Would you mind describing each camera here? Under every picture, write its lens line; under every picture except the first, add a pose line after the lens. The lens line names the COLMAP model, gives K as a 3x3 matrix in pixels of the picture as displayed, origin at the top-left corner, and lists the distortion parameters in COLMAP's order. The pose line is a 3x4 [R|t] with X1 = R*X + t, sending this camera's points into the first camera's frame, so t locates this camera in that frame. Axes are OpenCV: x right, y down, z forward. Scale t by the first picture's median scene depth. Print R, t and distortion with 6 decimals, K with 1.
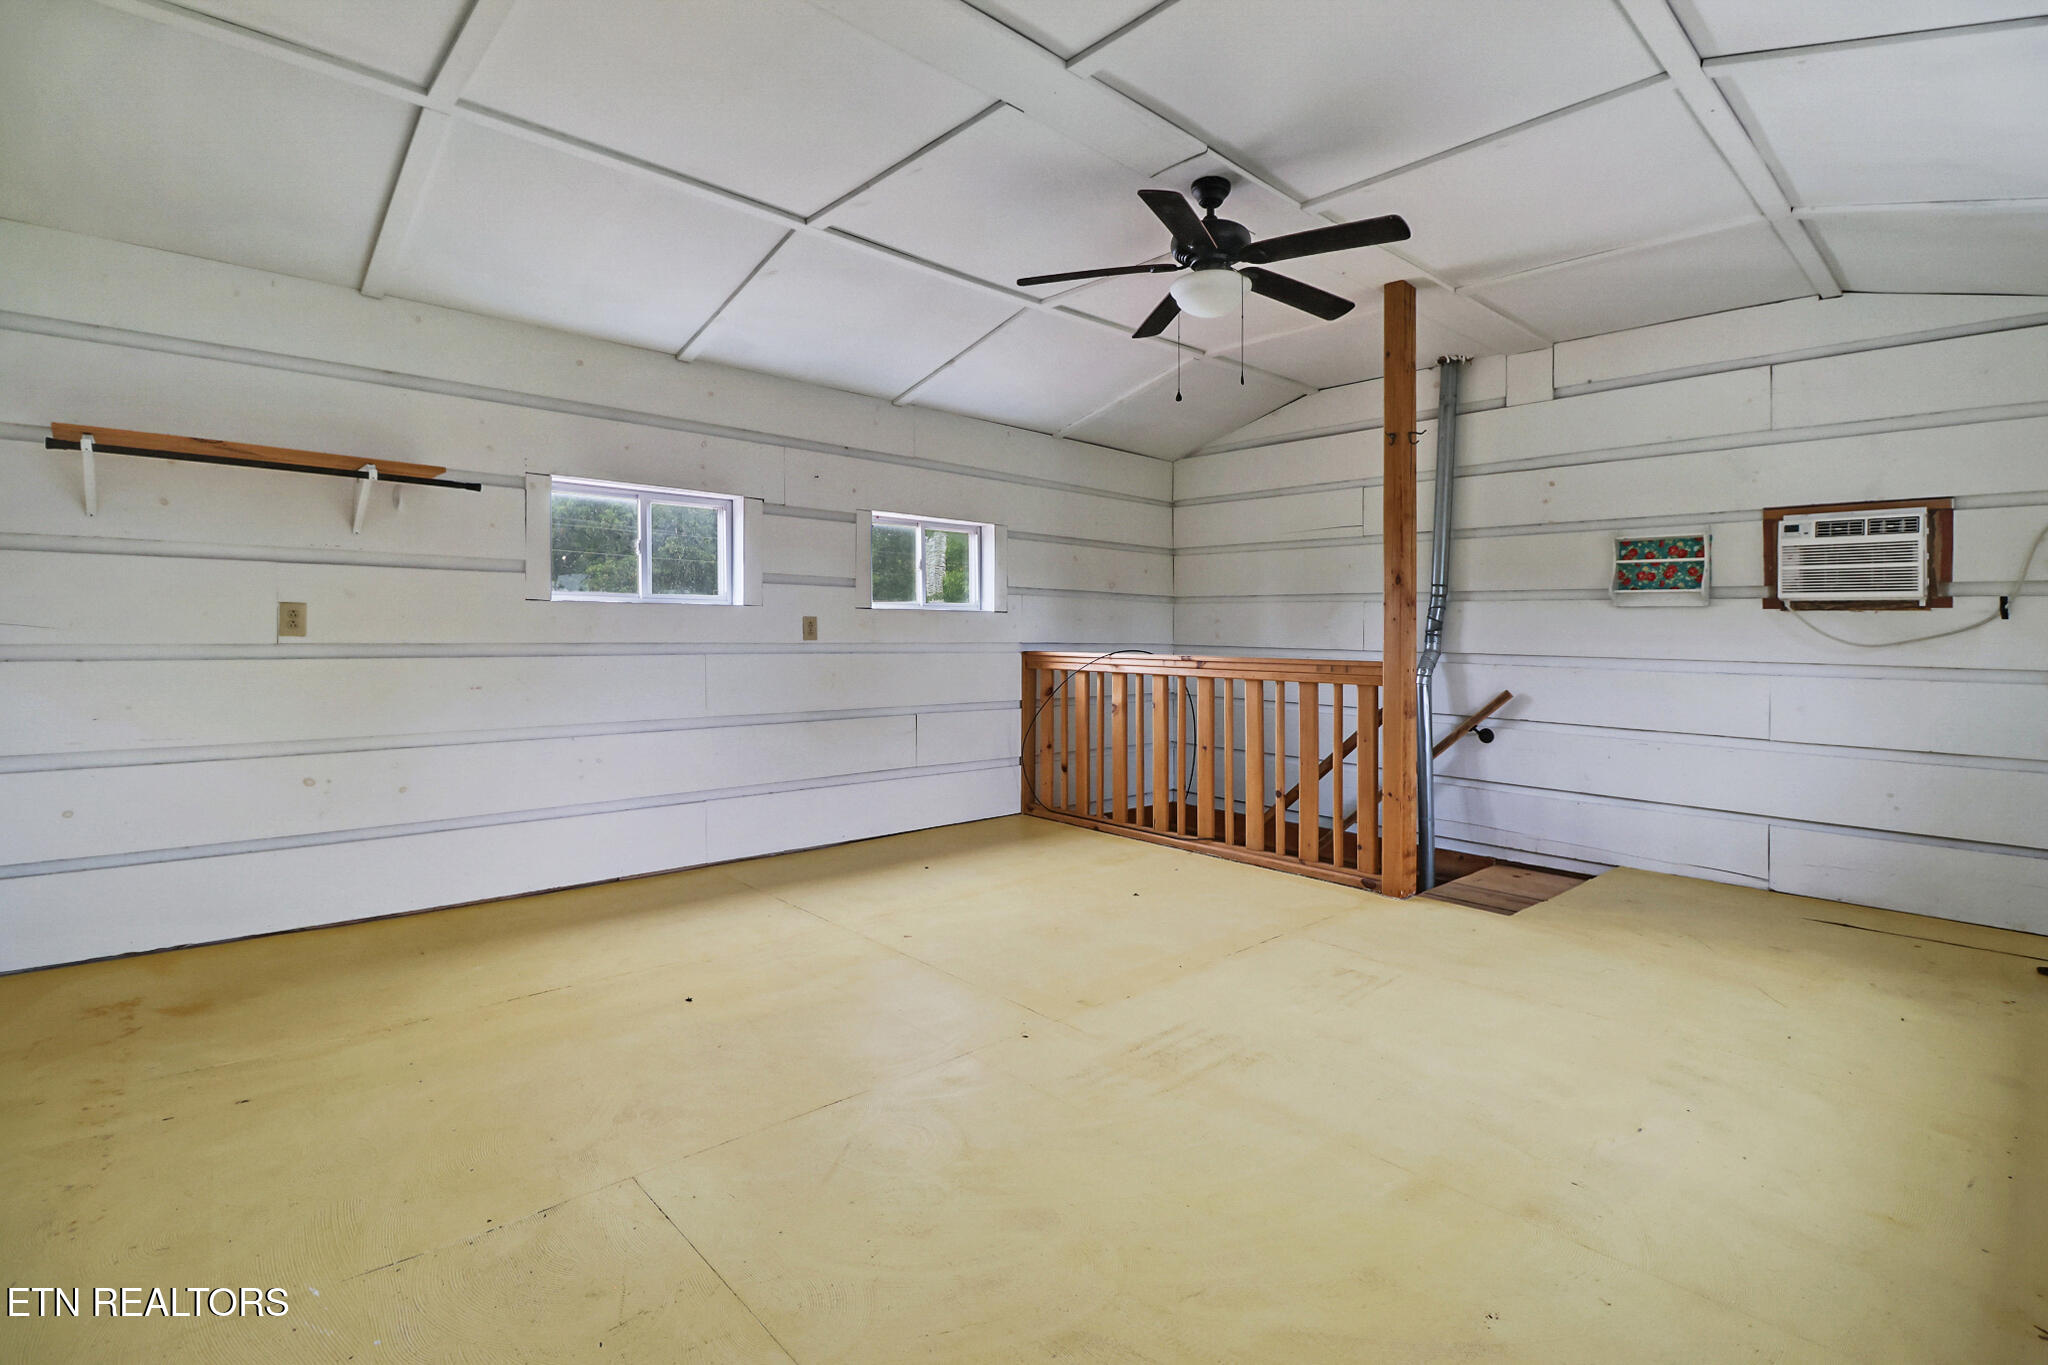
lens RADIAL K [[949.5, 0, 1045.1], [0, 949.5, 642.9], [0, 0, 1]] dist [0.004598, -0.013144]
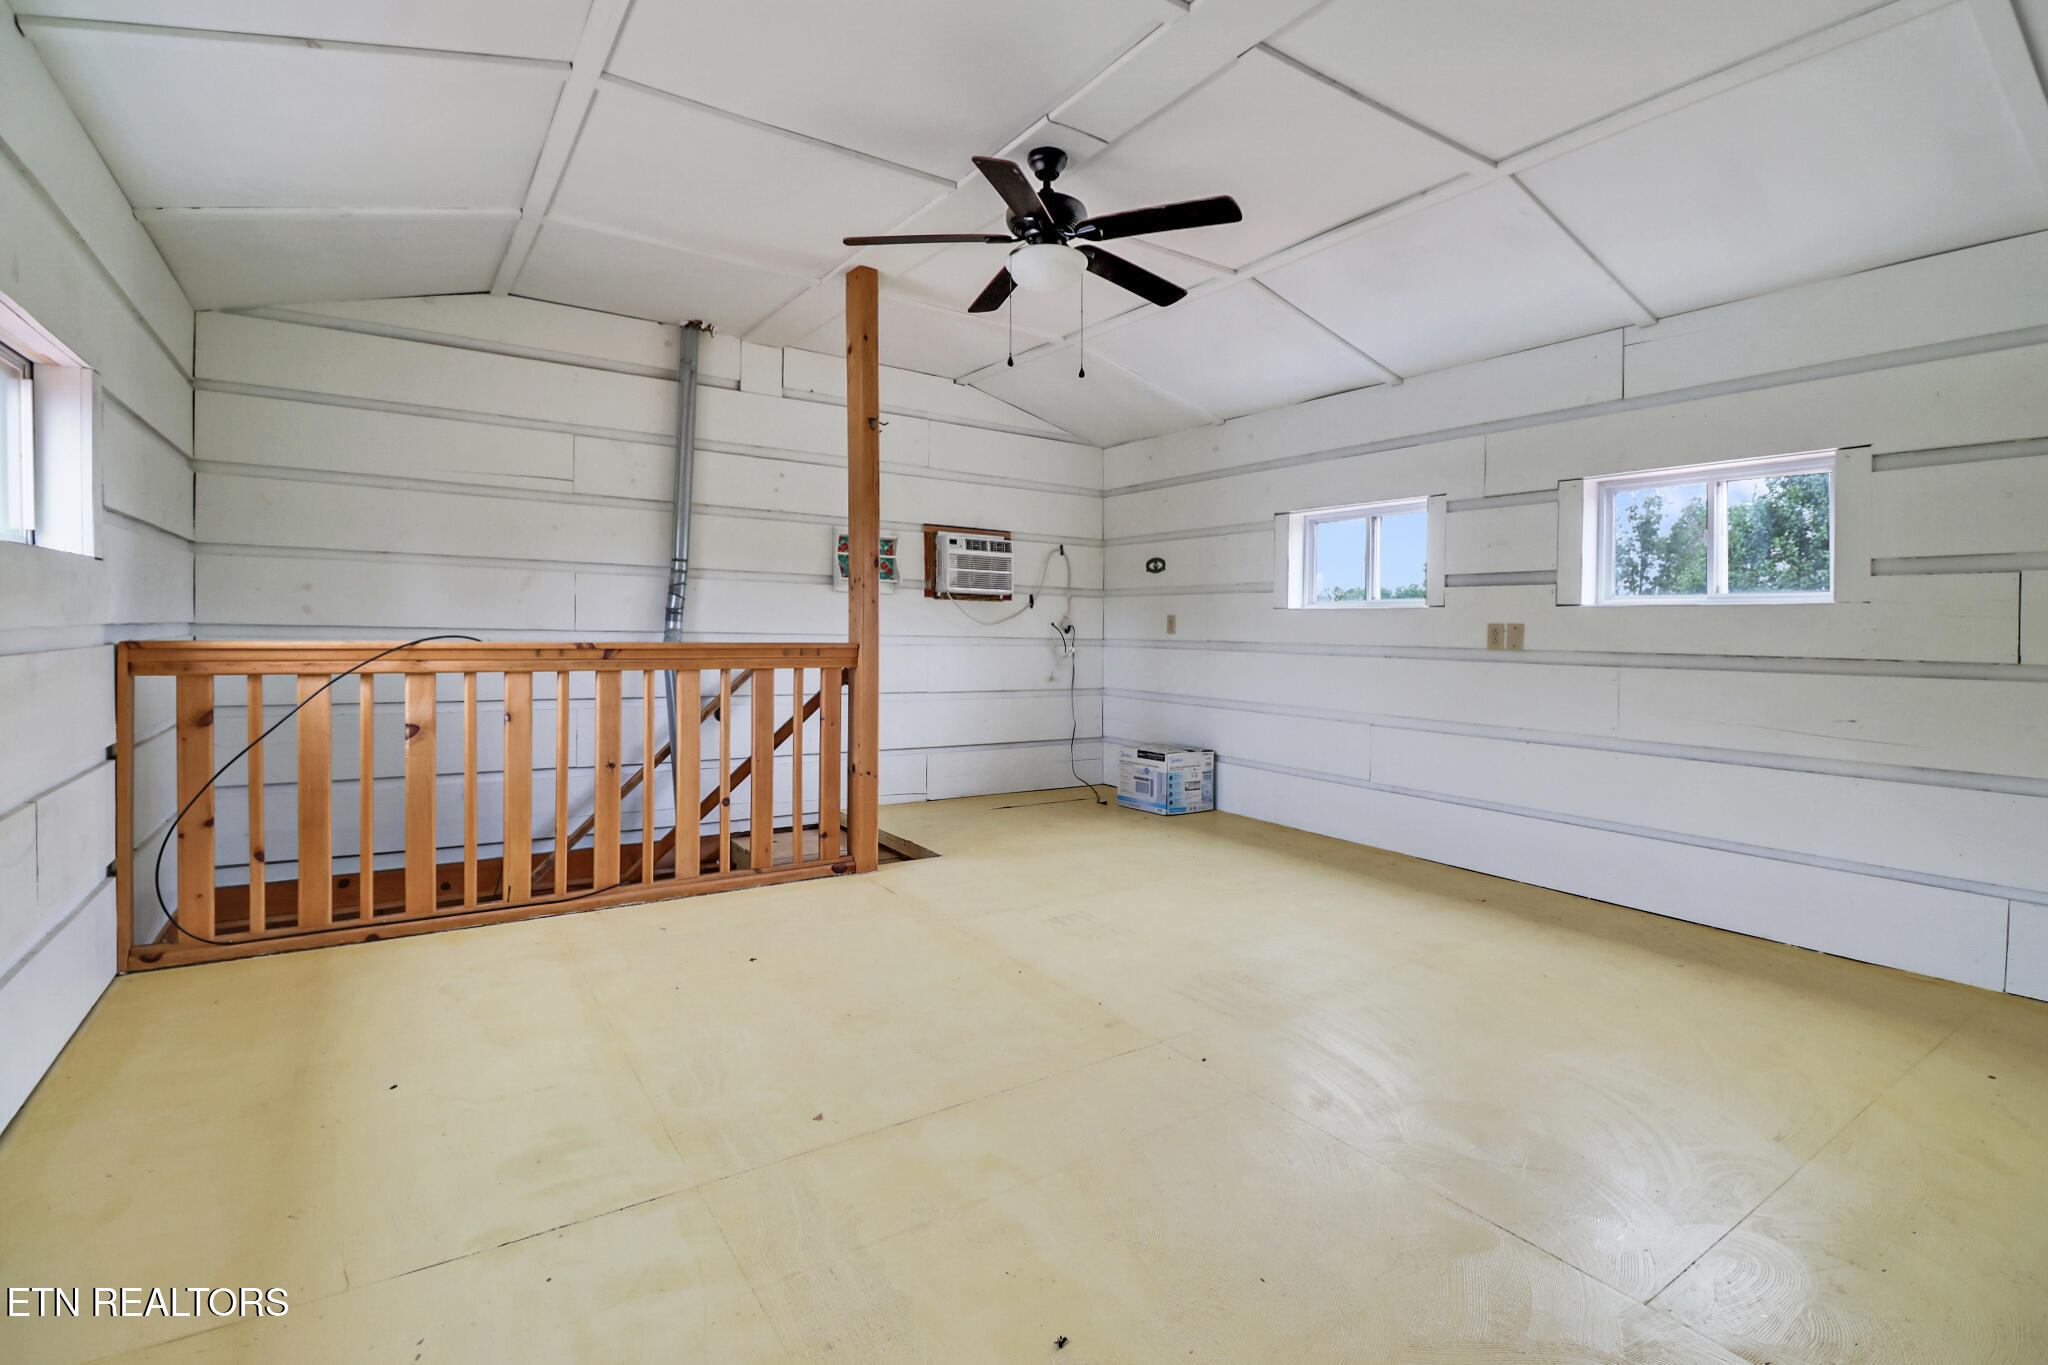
lens RADIAL K [[949.5, 0, 1045.1], [0, 949.5, 642.9], [0, 0, 1]] dist [0.004598, -0.013144]
pose [[0.151853, -0.026636, 0.988044, -0.578800], [-0.005186, 0.999602, 0.027745, -0.008817], [-0.988389, -0.009337, 0.151655, 0.623390]]
